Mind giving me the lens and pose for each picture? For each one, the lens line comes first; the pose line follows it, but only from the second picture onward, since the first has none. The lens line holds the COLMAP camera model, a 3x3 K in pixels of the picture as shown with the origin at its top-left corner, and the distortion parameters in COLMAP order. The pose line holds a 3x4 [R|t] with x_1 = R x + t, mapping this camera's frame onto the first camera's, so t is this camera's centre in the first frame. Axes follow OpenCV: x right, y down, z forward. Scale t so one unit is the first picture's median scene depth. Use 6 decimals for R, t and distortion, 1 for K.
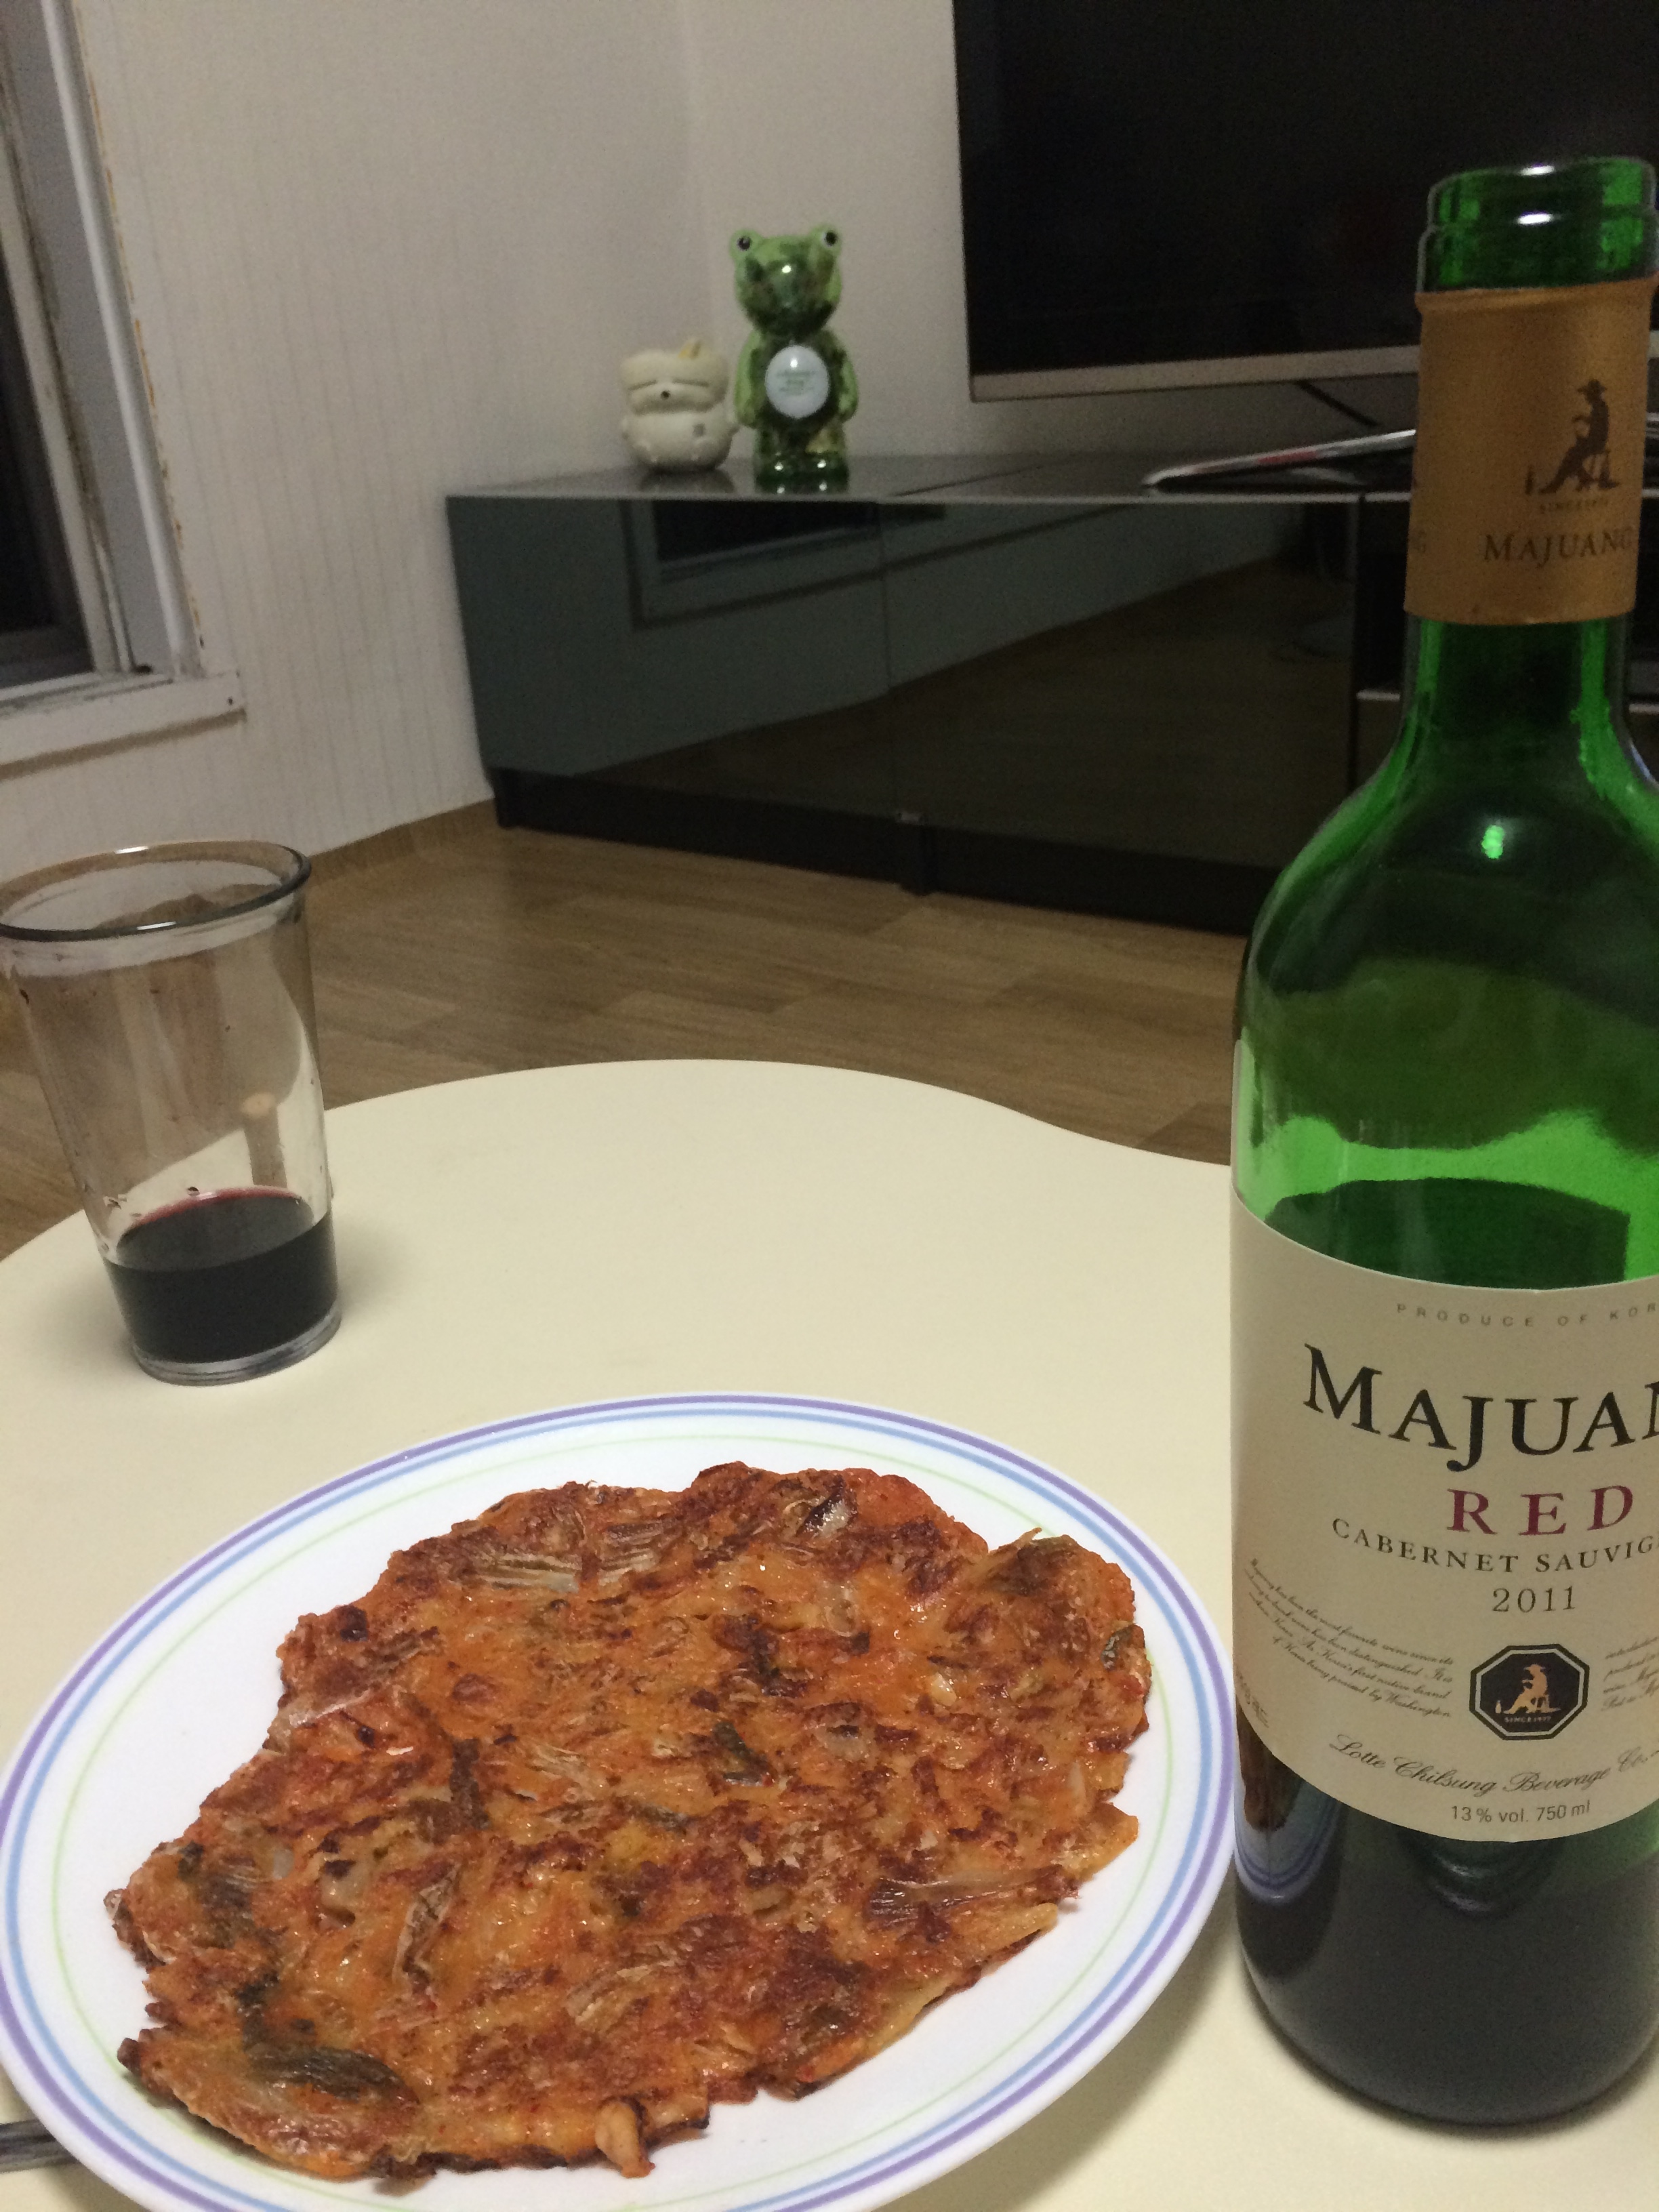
lens RADIAL K [[1944.7, 0, 826.6], [0, 1944.7, 1086.8], [0, 0, 1]] dist [0.109833, -0.175675]
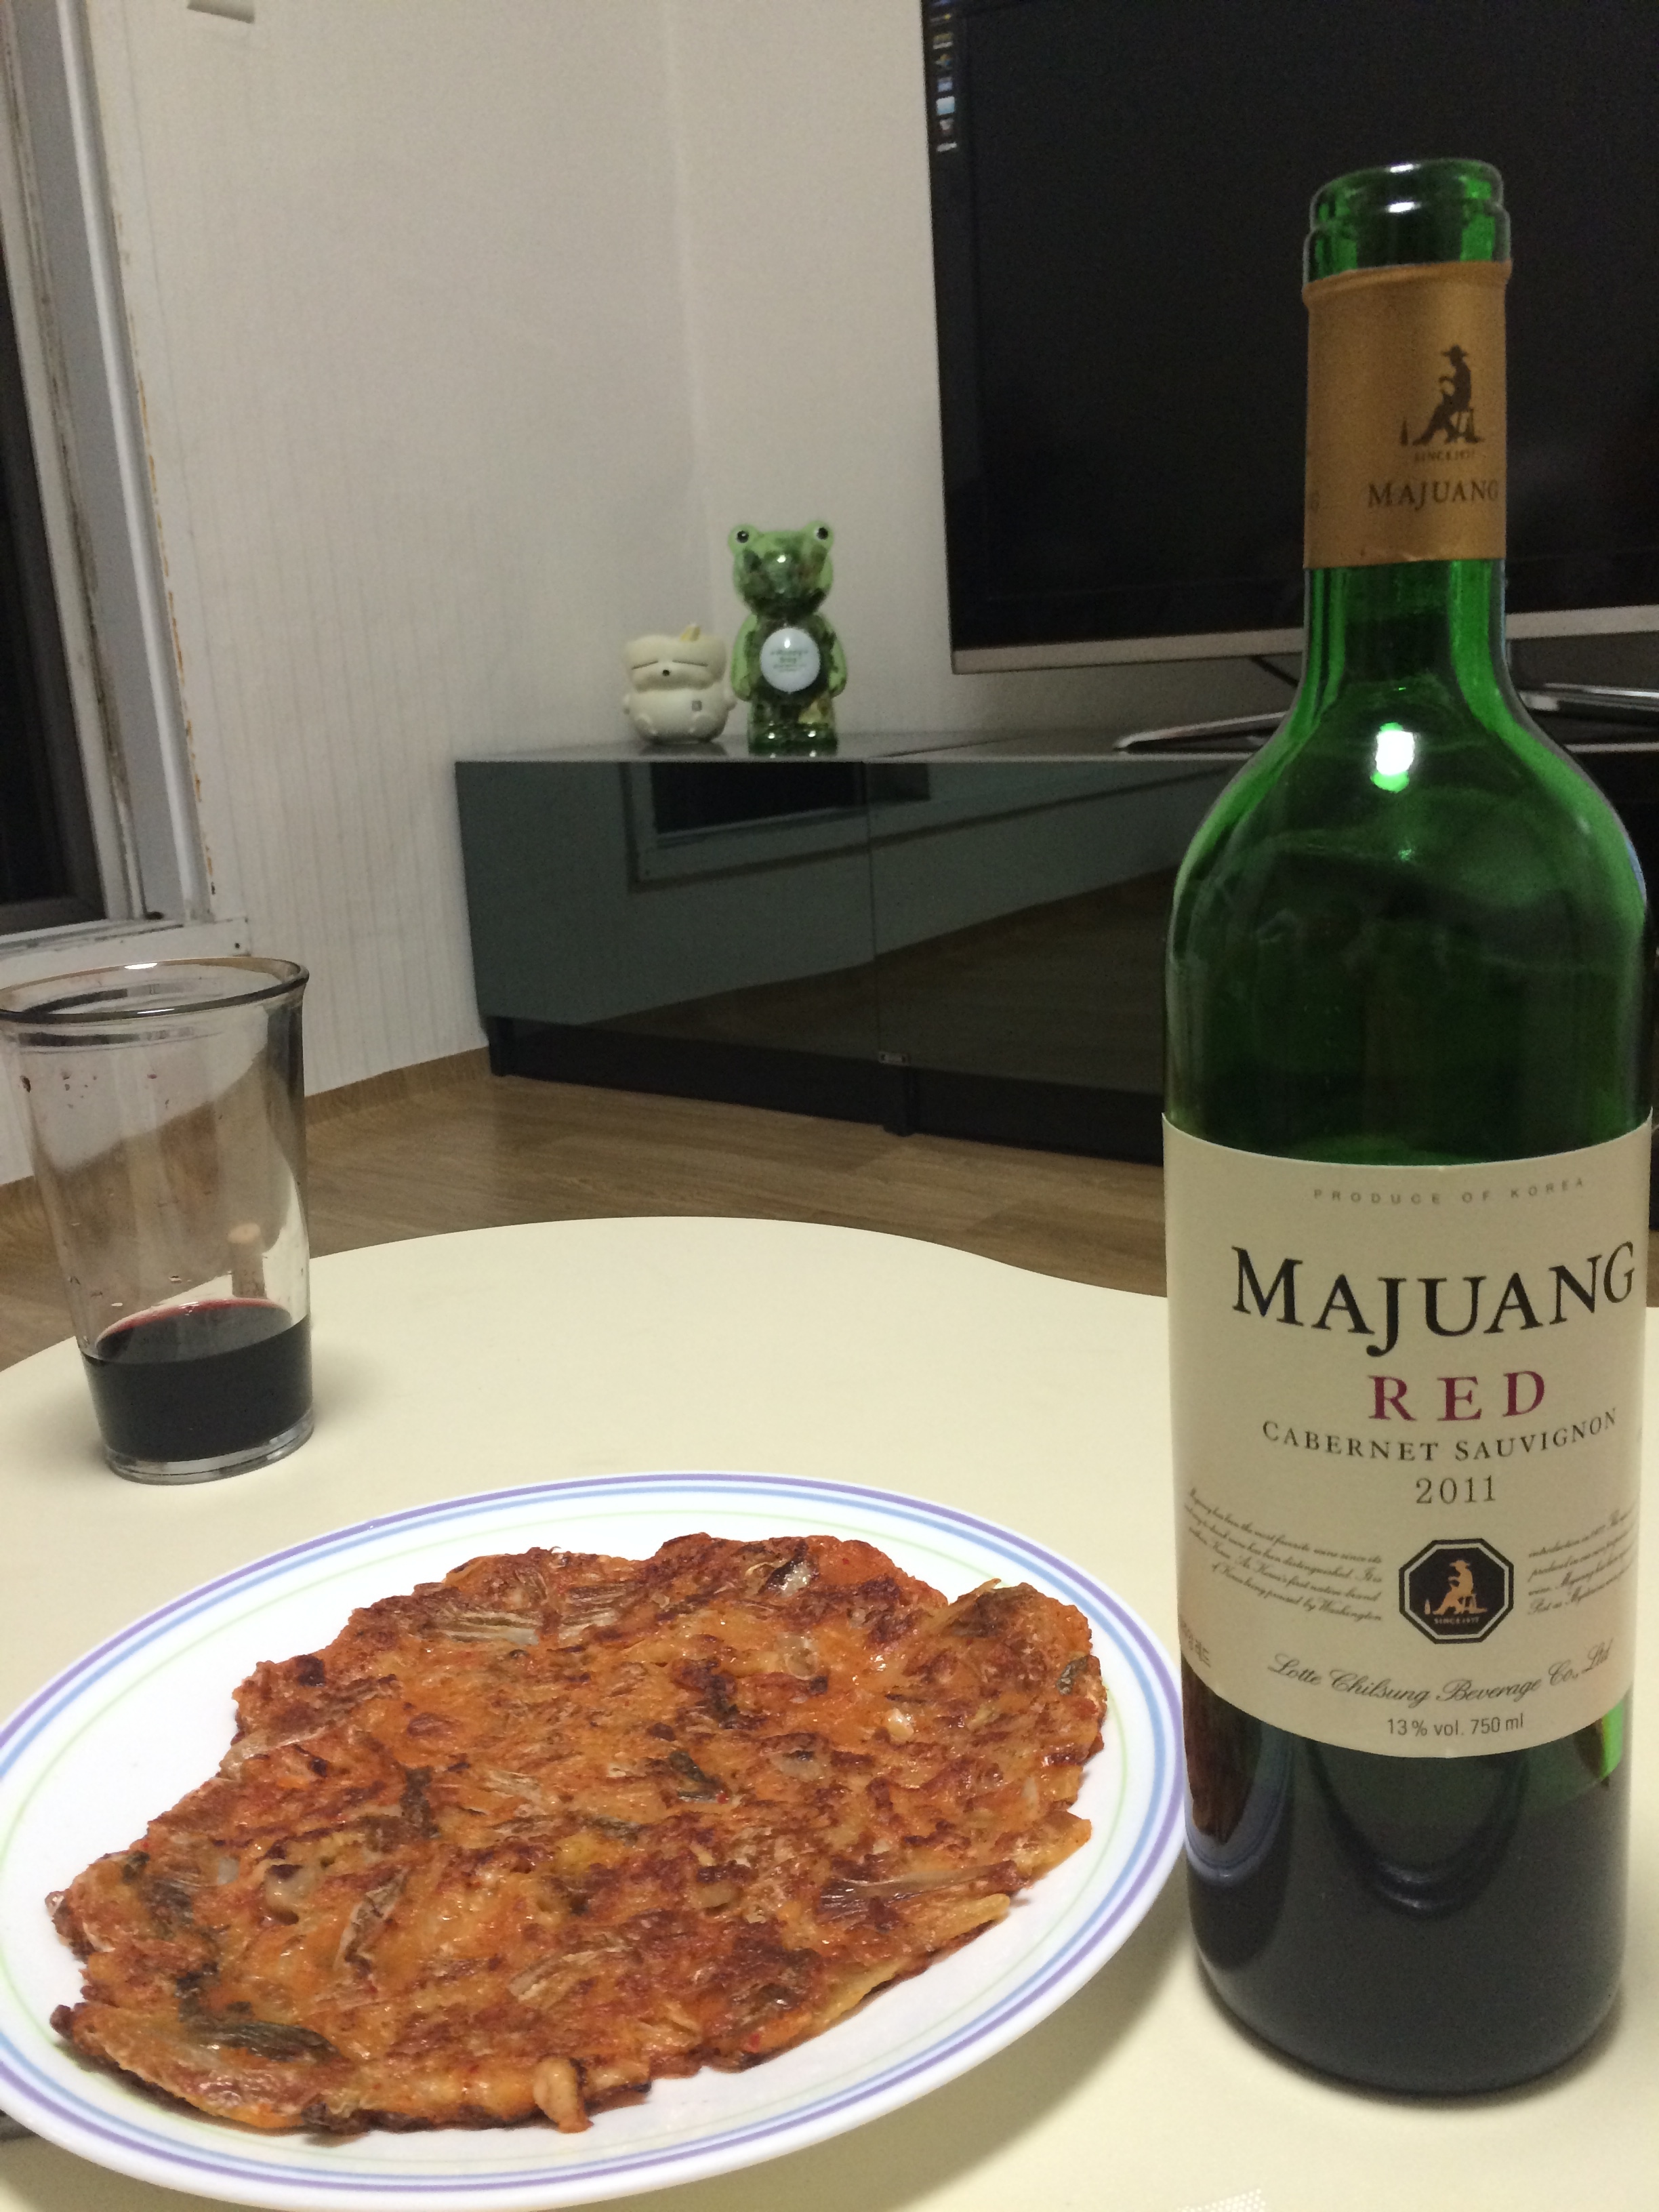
lens RADIAL K [[1944.7, 0, 826.6], [0, 1944.7, 1086.8], [0, 0, 1]] dist [0.109833, -0.175675]
pose [[0.999903, 0.013205, 0.004364, 0.017603], [-0.012354, 0.987476, -0.157287, 0.191655], [-0.006386, 0.157218, 0.987543, -0.048409]]
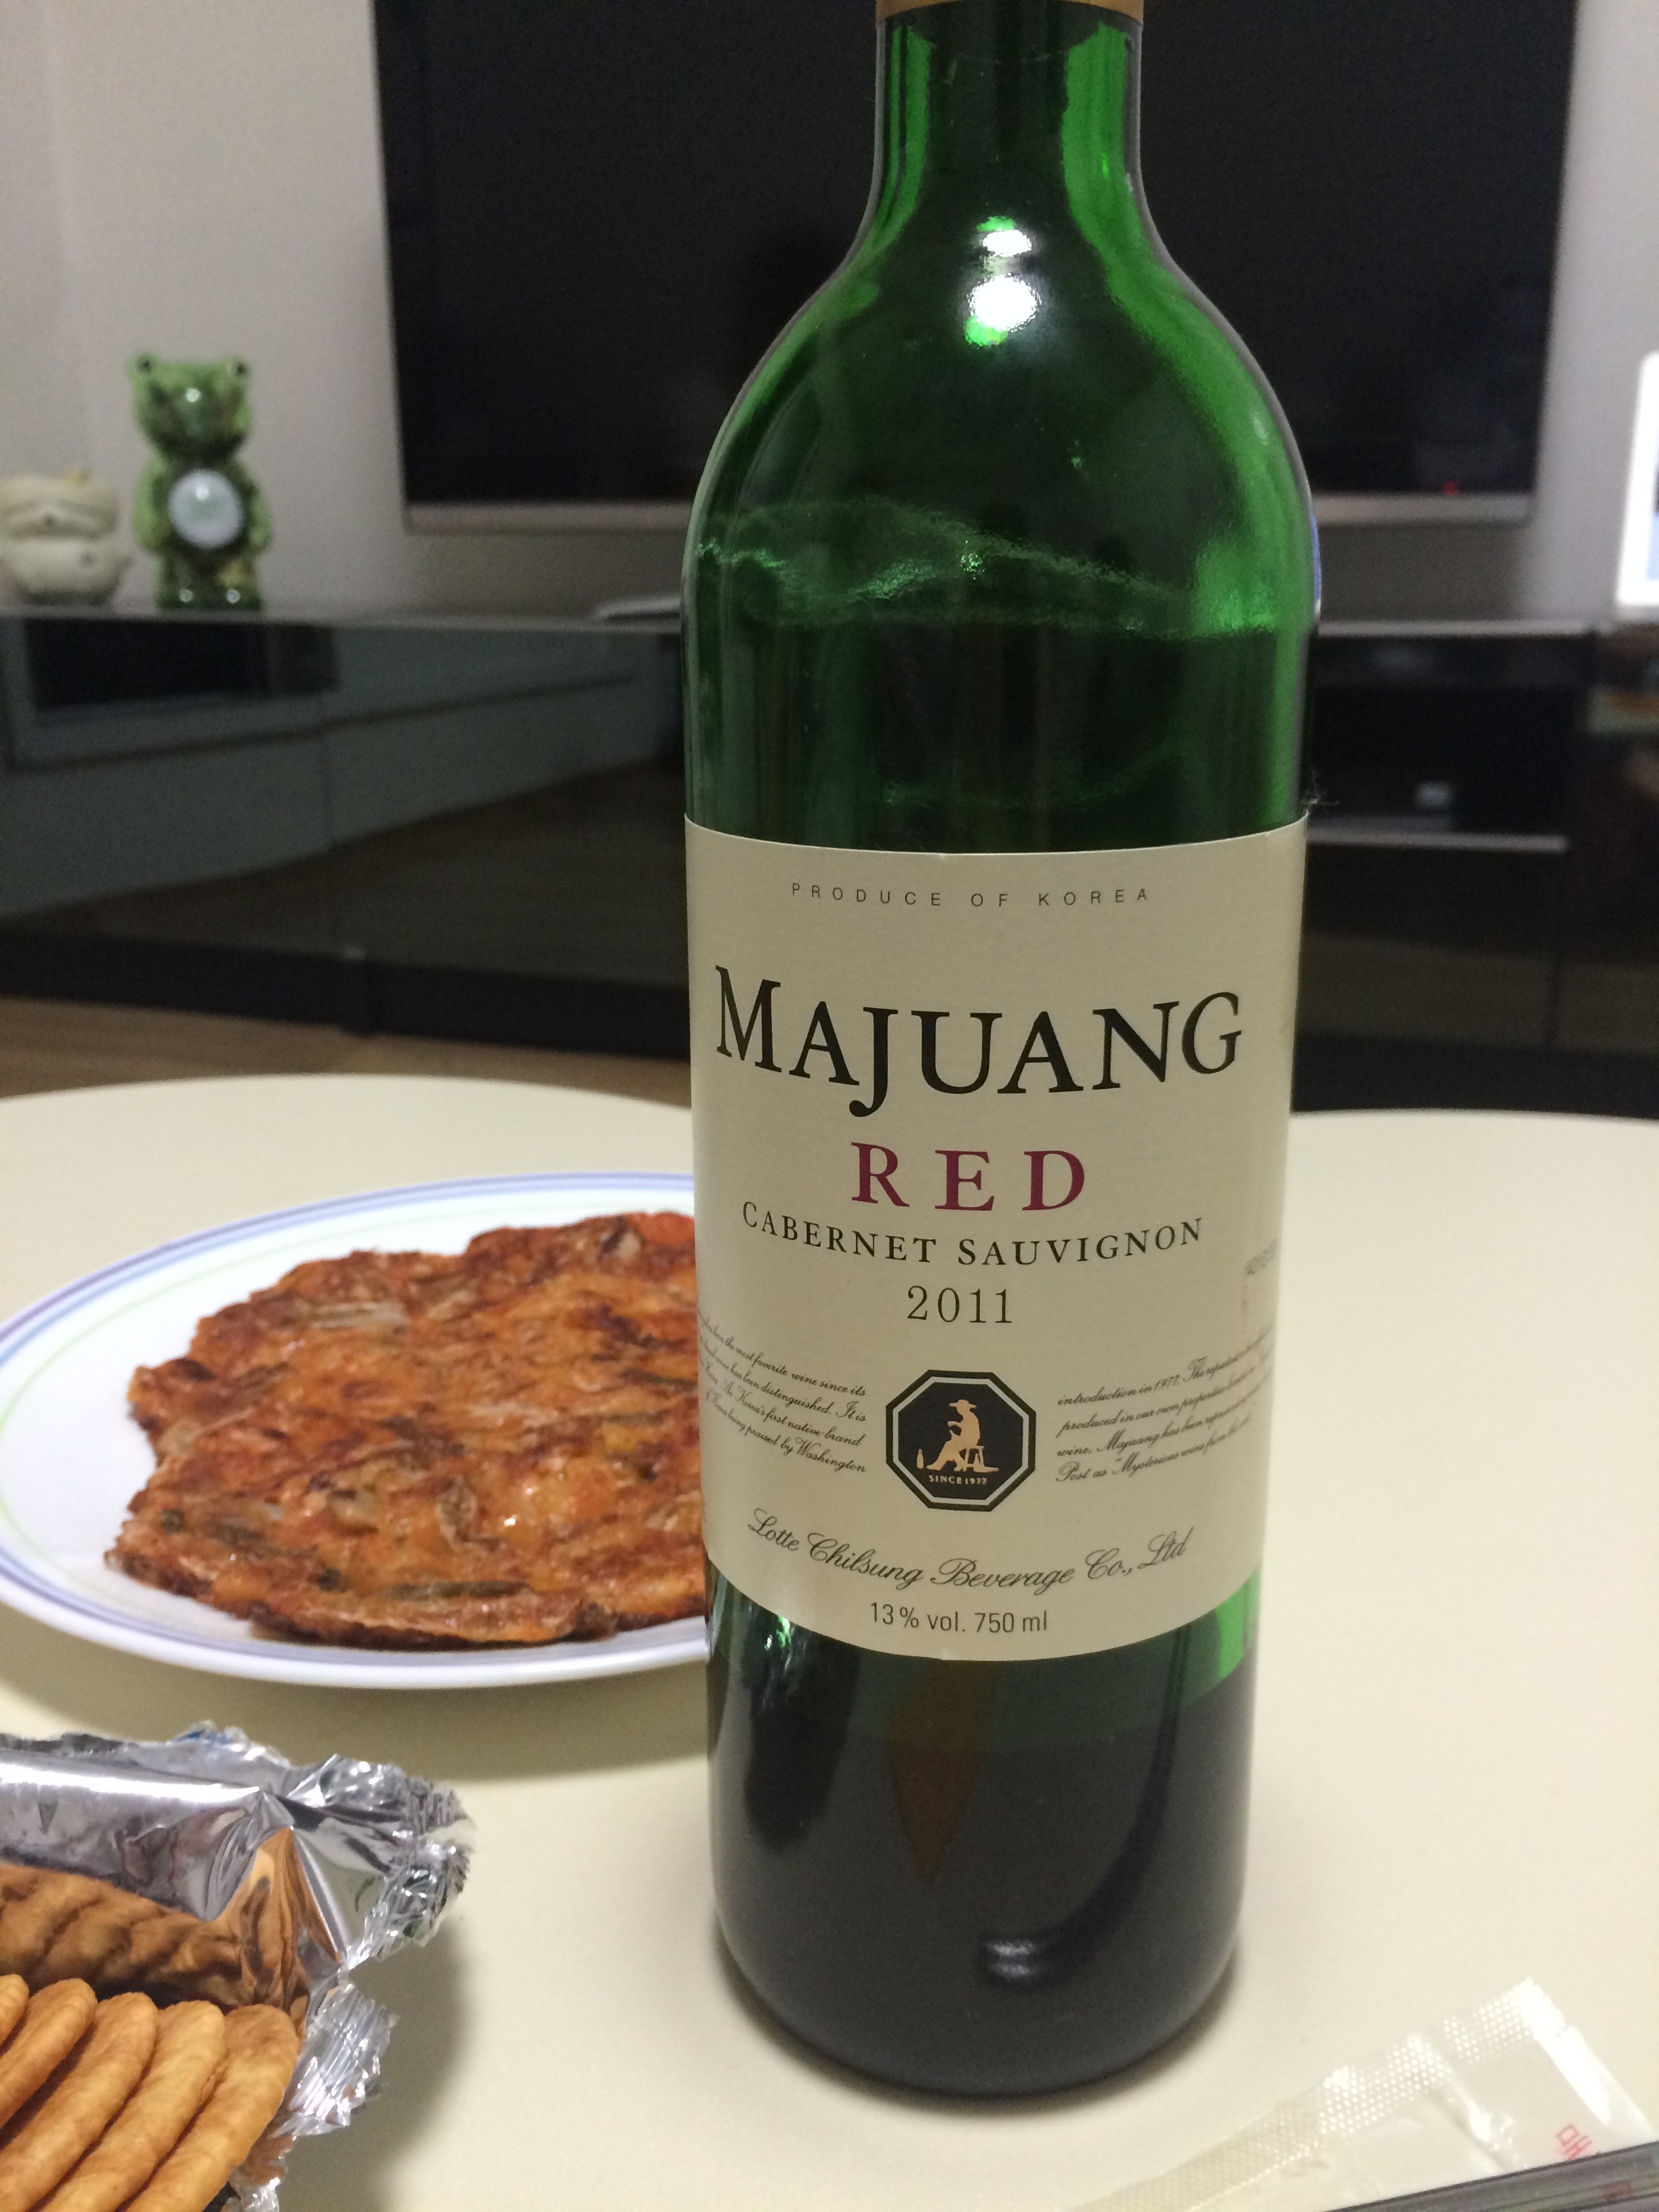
lens RADIAL K [[1933.6, 0, 835.5], [0, 1933.6, 1098.6], [0, 0, 1]] dist [0.091062, -0.155090]
pose [[0.992790, 0.094501, -0.073743, 0.316674], [-0.102158, 0.988876, -0.108113, 0.235349], [0.062706, 0.114867, 0.991400, 0.207786]]
